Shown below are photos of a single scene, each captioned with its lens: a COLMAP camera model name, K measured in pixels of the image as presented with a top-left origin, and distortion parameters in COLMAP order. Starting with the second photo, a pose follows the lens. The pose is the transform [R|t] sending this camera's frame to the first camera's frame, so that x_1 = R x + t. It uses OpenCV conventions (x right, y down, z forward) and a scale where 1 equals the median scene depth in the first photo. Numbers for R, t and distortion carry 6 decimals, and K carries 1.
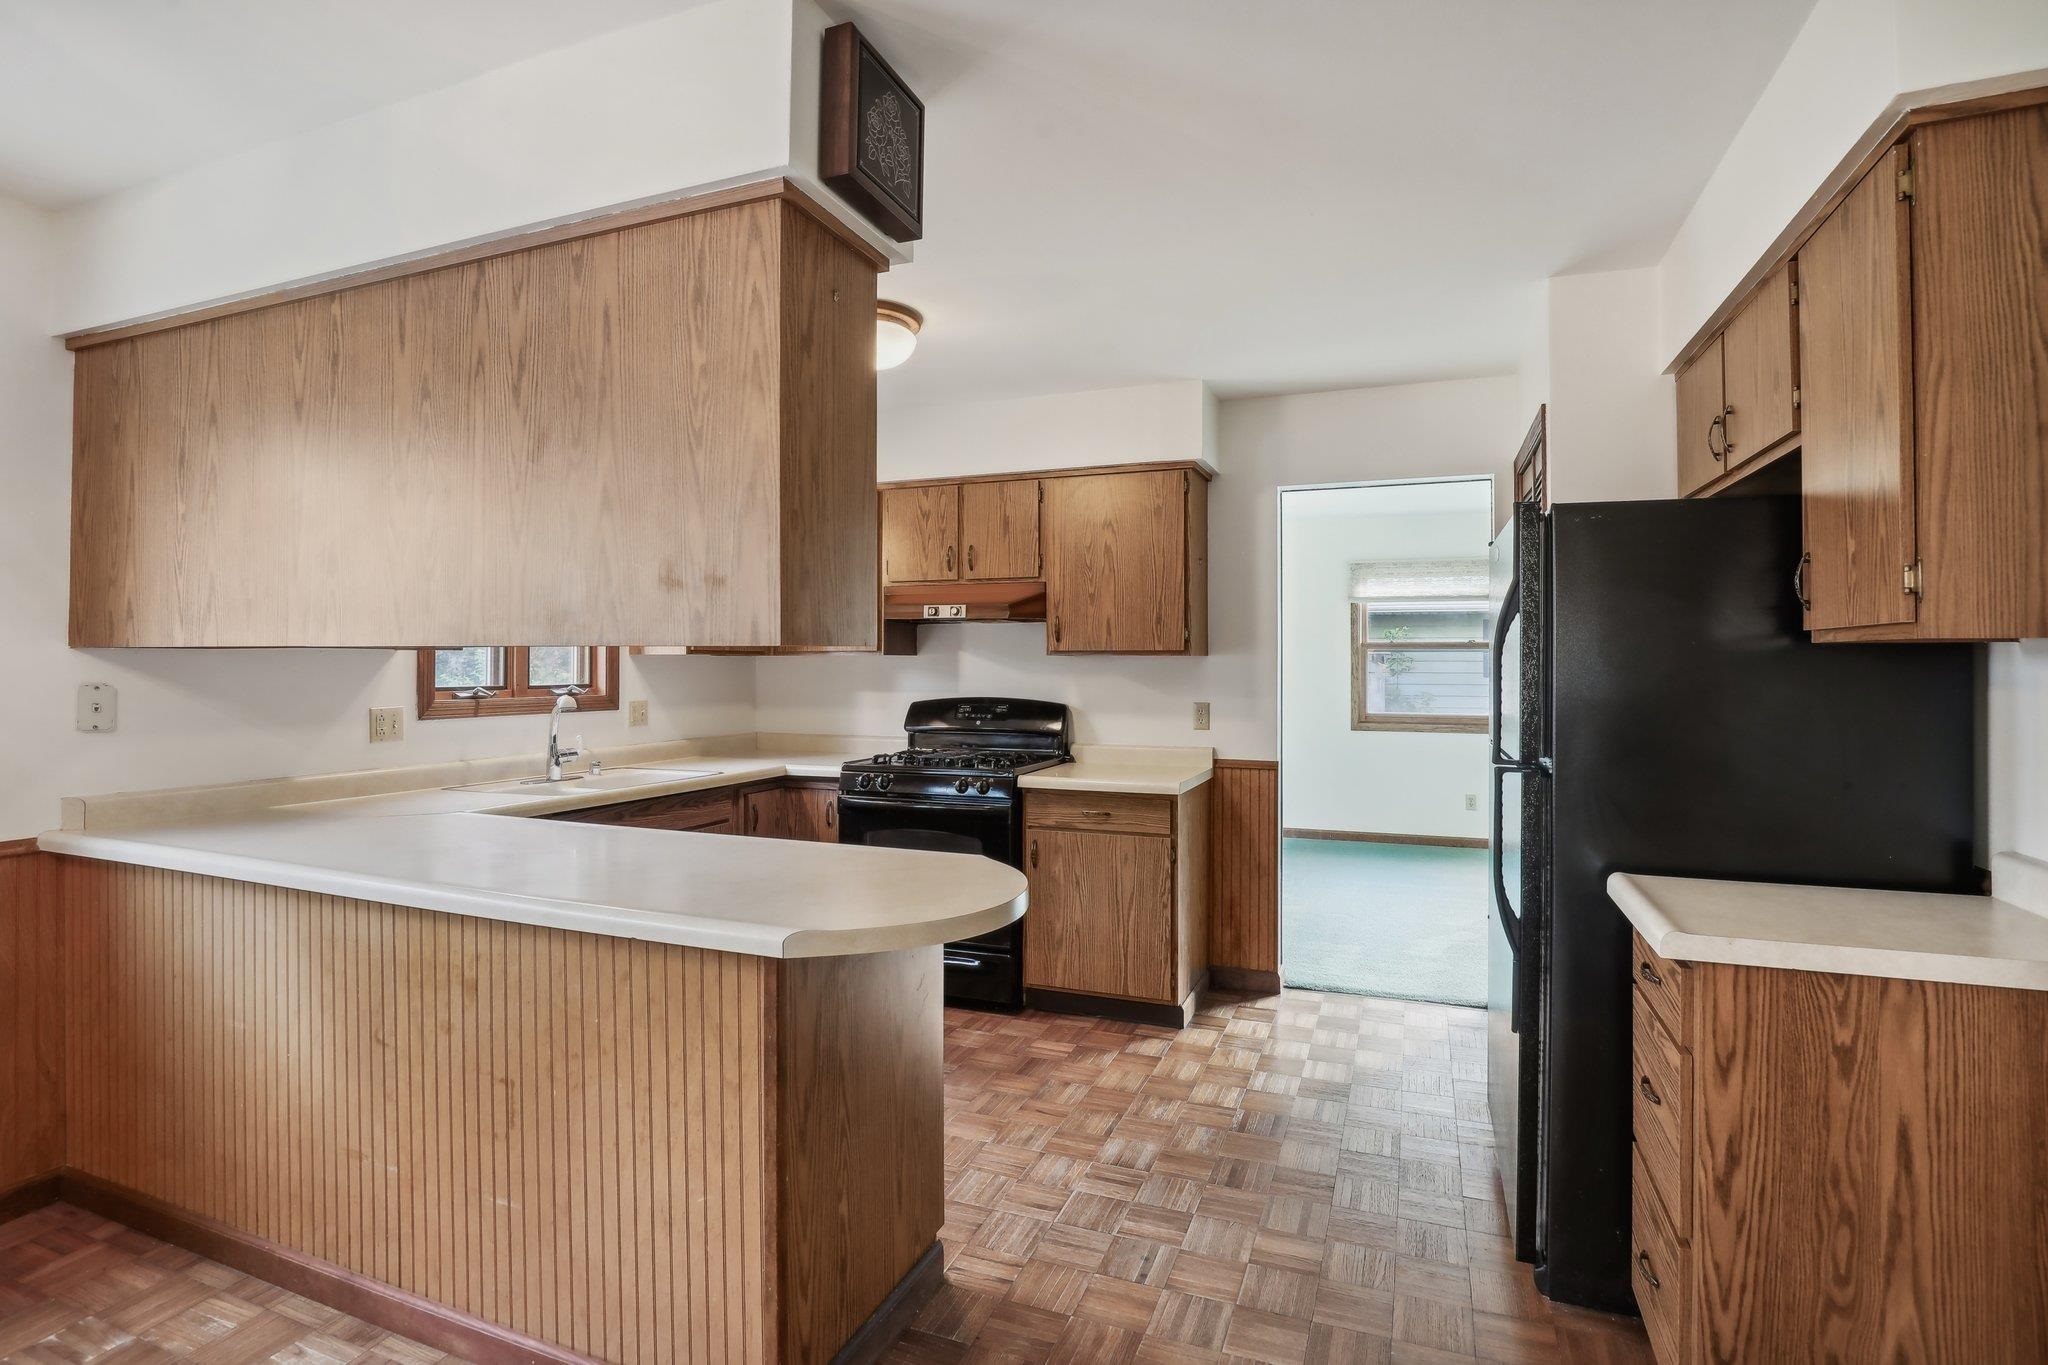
lens RADIAL K [[976.6, 0, 1044.0], [0, 976.6, 654.6], [0, 0, 1]] dist [-0.037654, 0.007577]
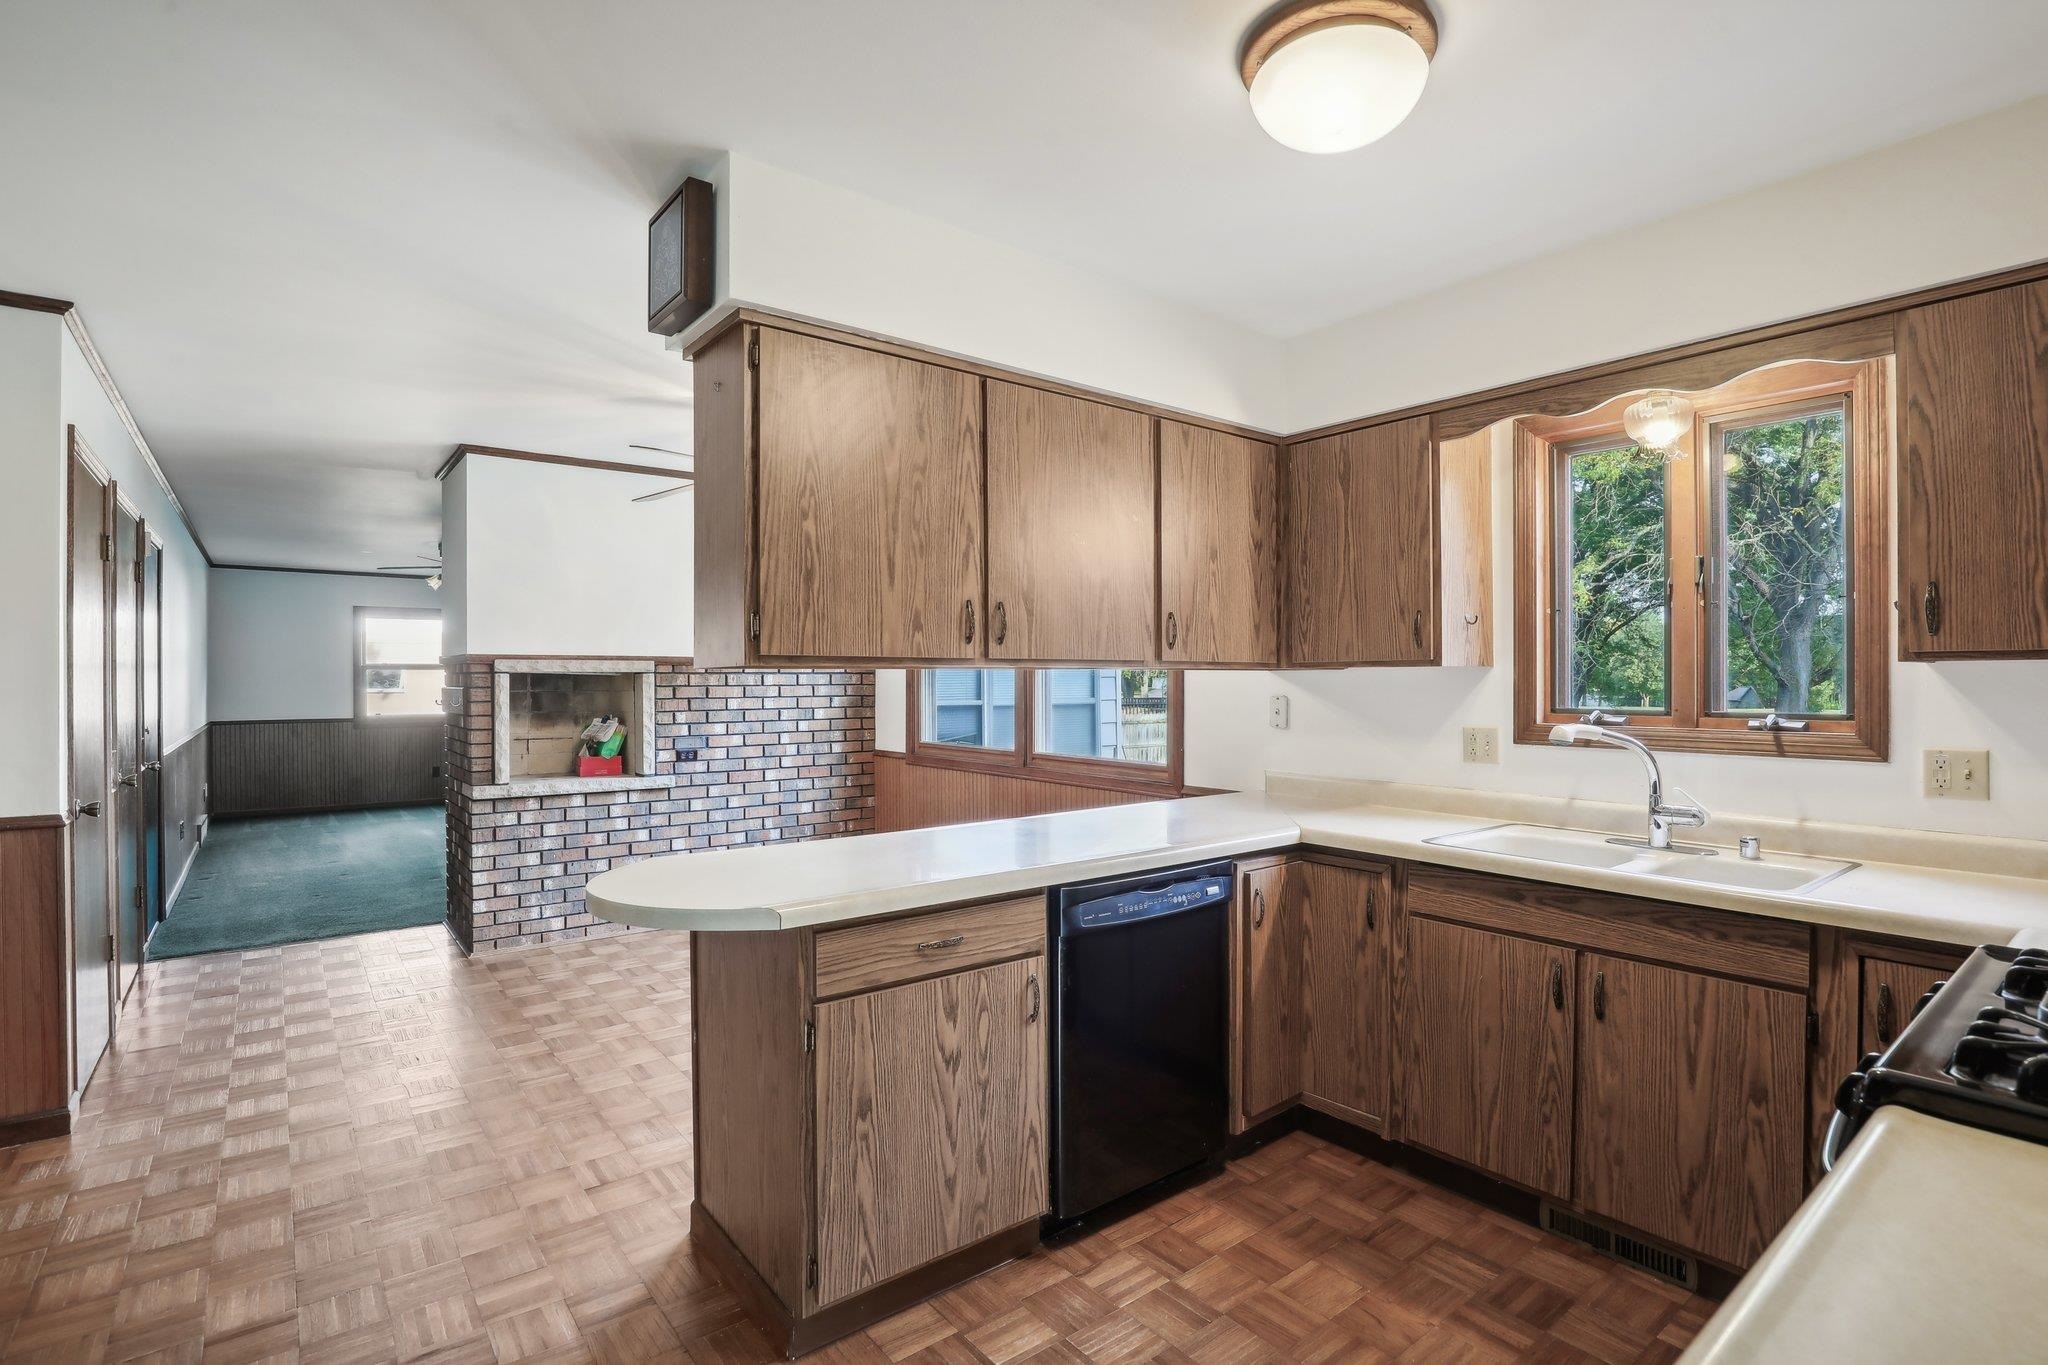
lens RADIAL K [[976.6, 0, 1049.3], [0, 976.6, 688.2], [0, 0, 1]] dist [-0.037654, 0.007577]
pose [[-0.500330, 0.006163, -0.865813, 0.366415], [0.009367, 0.999955, 0.001705, 0.011186], [0.865784, -0.007257, -0.500365, 1.119515]]
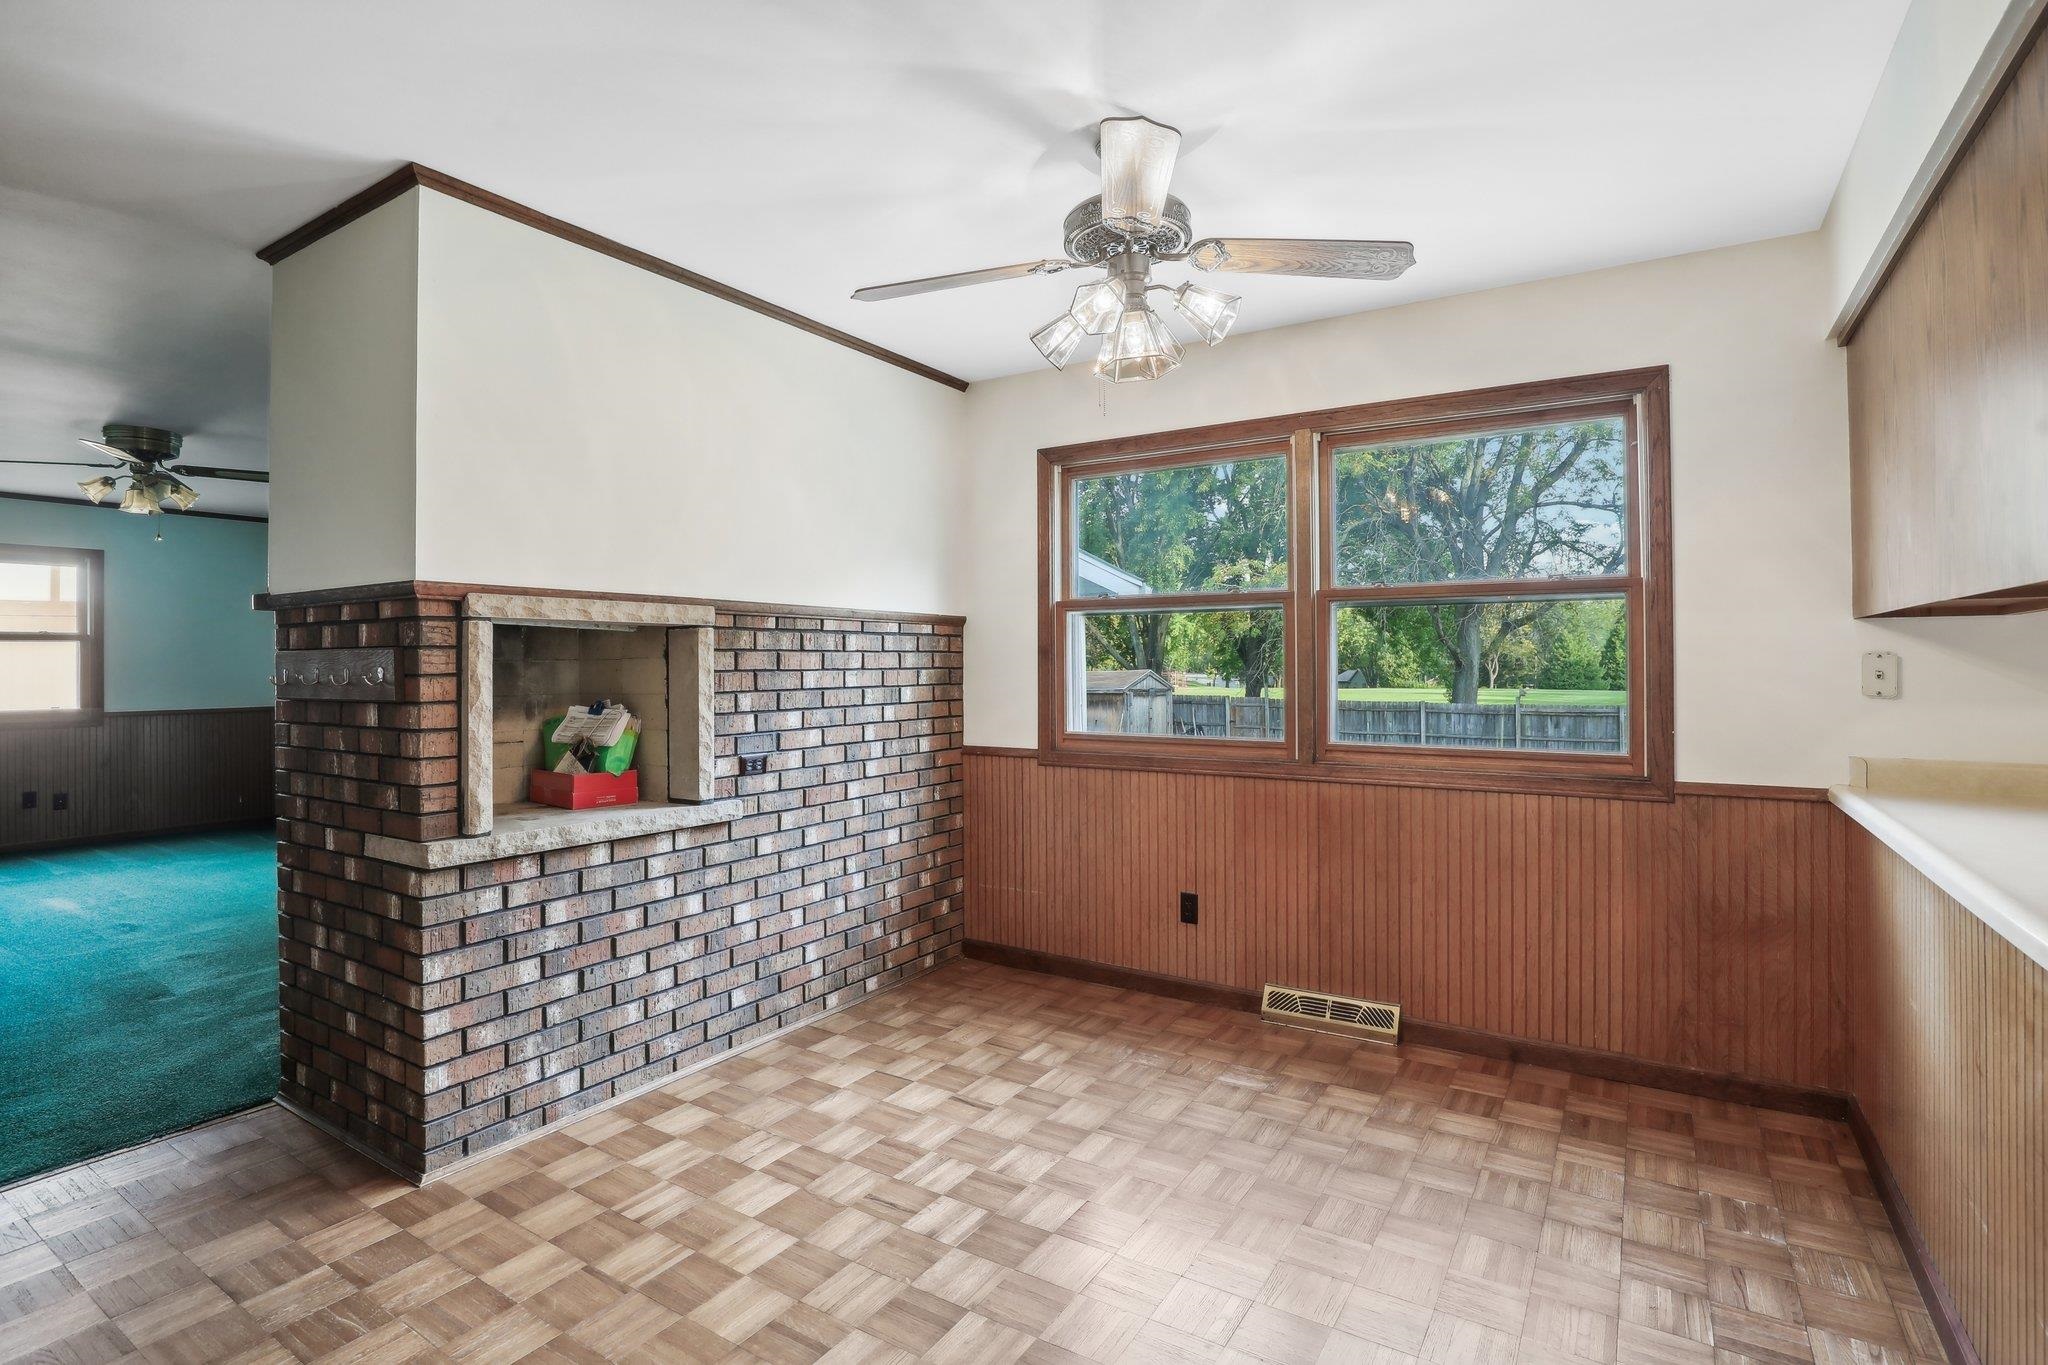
lens RADIAL K [[976.6, 0, 1039.0], [0, 976.6, 661.0], [0, 0, 1]] dist [-0.037654, 0.007577]
pose [[-0.191038, -0.004353, -0.981573, 0.167994], [0.014175, 0.999874, -0.007193, 0.027269], [0.981480, -0.015288, -0.190952, 0.220381]]
